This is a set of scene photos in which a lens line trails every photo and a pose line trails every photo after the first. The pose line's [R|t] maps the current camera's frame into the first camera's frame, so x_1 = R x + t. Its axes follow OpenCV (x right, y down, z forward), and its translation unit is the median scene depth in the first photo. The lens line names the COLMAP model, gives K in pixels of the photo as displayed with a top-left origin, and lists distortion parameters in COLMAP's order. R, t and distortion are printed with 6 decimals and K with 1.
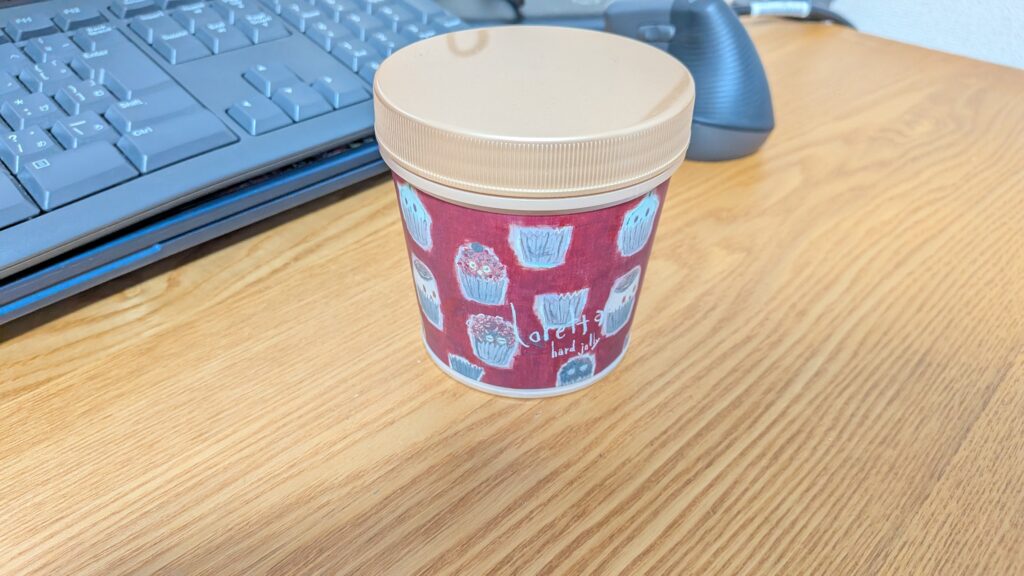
lens RADIAL K [[742.0, 0, 491.7], [0, 742.0, 291.6], [0, 0, 1]] dist [0.072290, -0.114455]
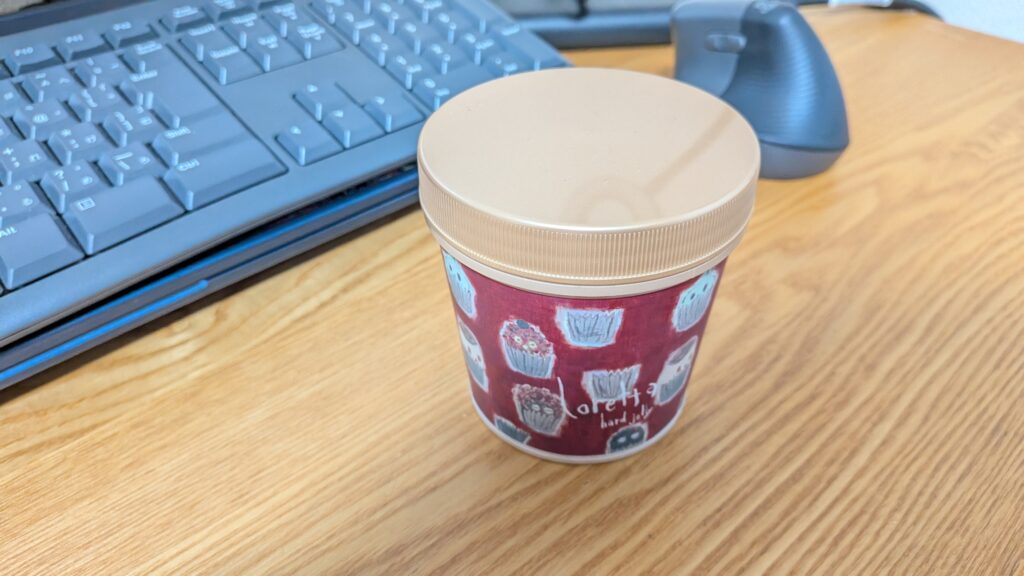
lens RADIAL K [[745.4, 0, 522.4], [0, 745.4, 278.3], [0, 0, 1]] dist [0.051194, -0.084523]
pose [[0.998741, 0.017746, -0.046913, 0.020253], [-0.015748, 0.998967, 0.042628, -0.133890], [0.047621, -0.041835, 0.997989, 0.043735]]
